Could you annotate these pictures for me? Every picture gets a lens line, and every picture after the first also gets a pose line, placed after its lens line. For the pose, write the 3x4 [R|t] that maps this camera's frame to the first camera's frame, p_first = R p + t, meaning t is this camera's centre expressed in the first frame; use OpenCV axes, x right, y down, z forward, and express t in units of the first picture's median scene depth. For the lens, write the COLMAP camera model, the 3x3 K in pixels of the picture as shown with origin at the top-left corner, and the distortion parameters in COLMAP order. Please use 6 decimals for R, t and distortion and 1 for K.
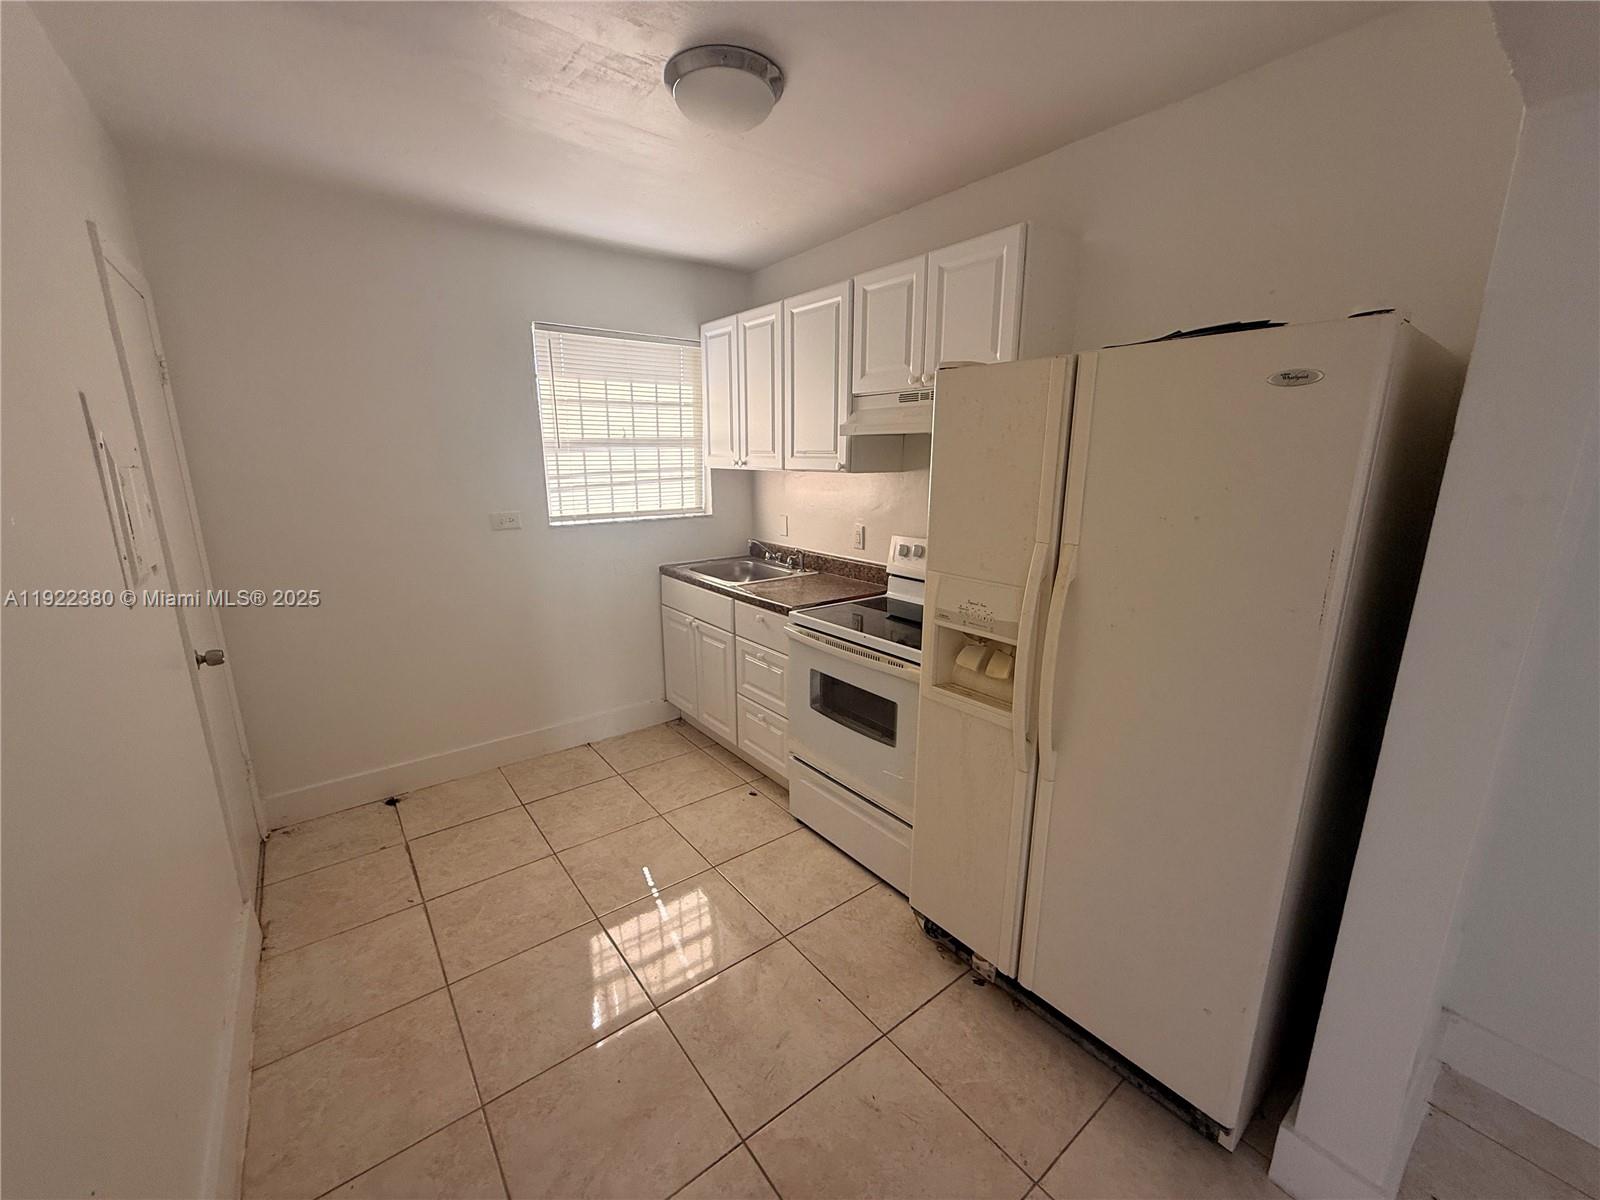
lens RADIAL K [[638.4, 0, 787.8], [0, 638.4, 599.9], [0, 0, 1]] dist [0.000013, 0.000481]
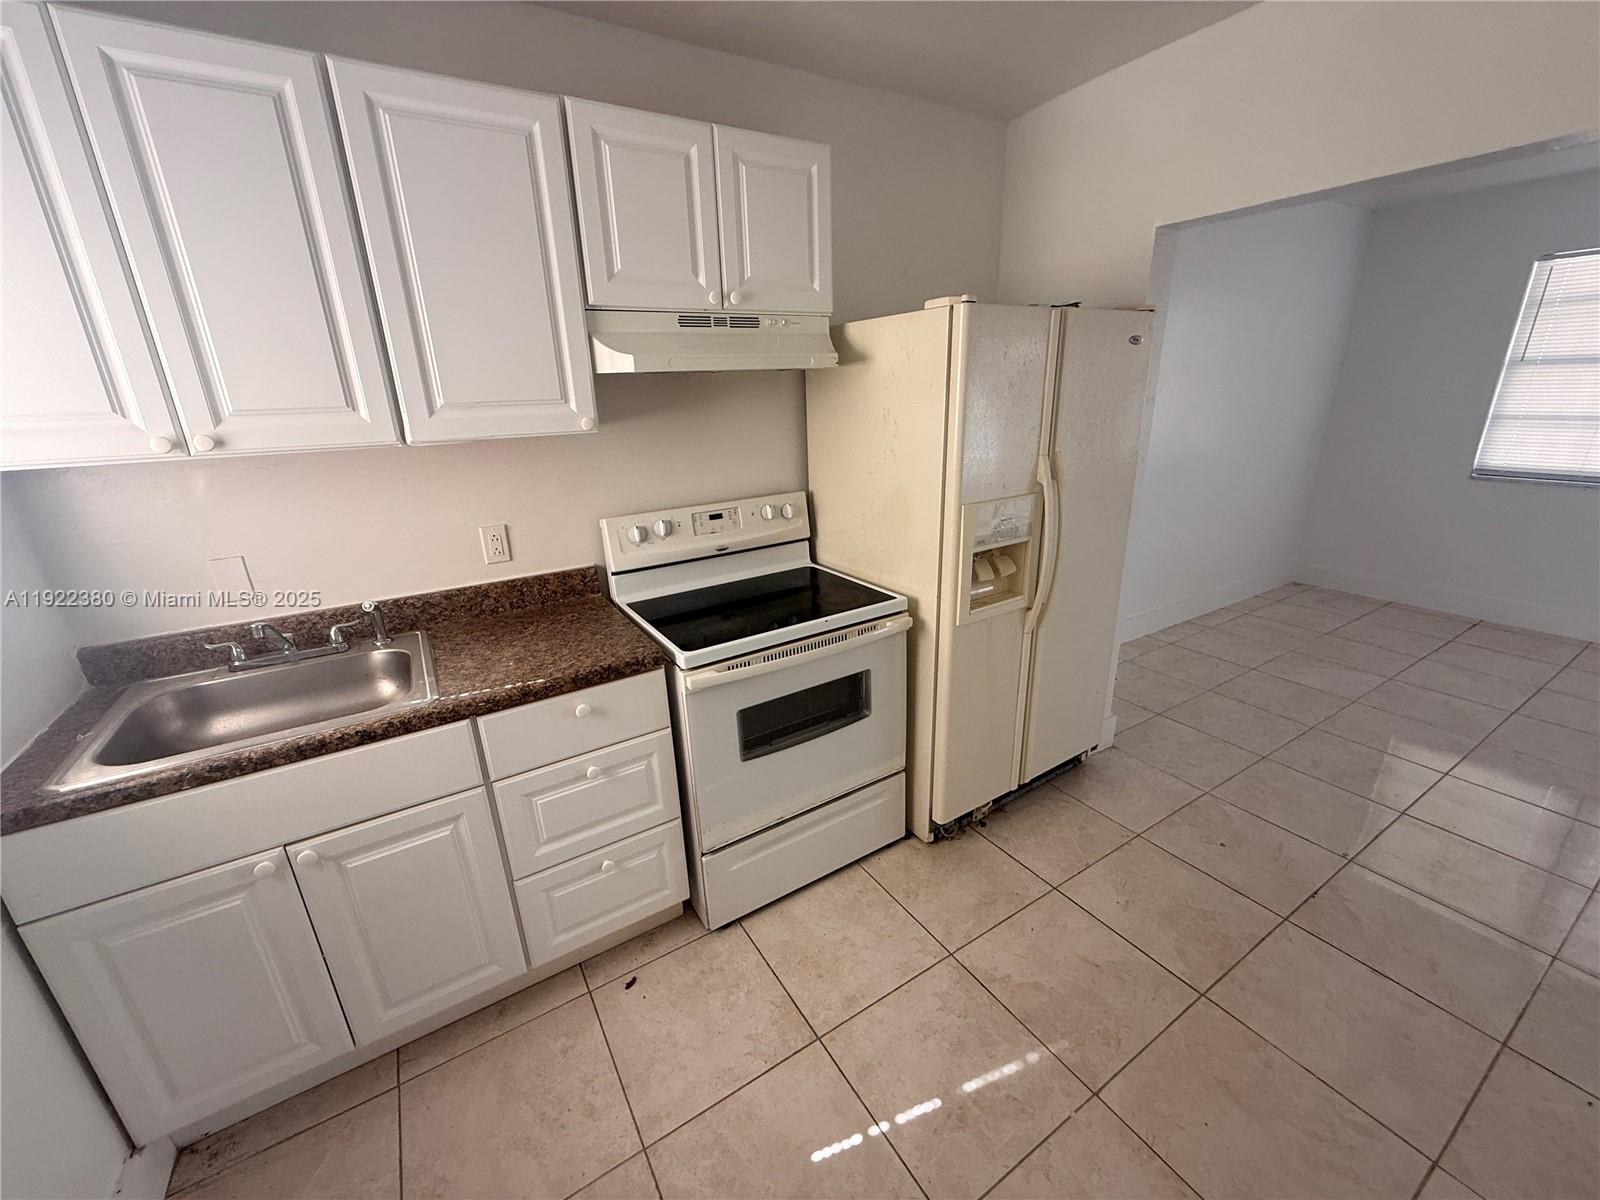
lens RADIAL K [[638.4, 0, 802.6], [0, 638.4, 599.6], [0, 0, 1]] dist [0.000013, 0.000481]
pose [[0.091519, -0.317152, 0.943948, -0.498644], [0.256236, 0.923508, 0.285441, -0.161443], [-0.962272, 0.215750, 0.165785, 0.676716]]
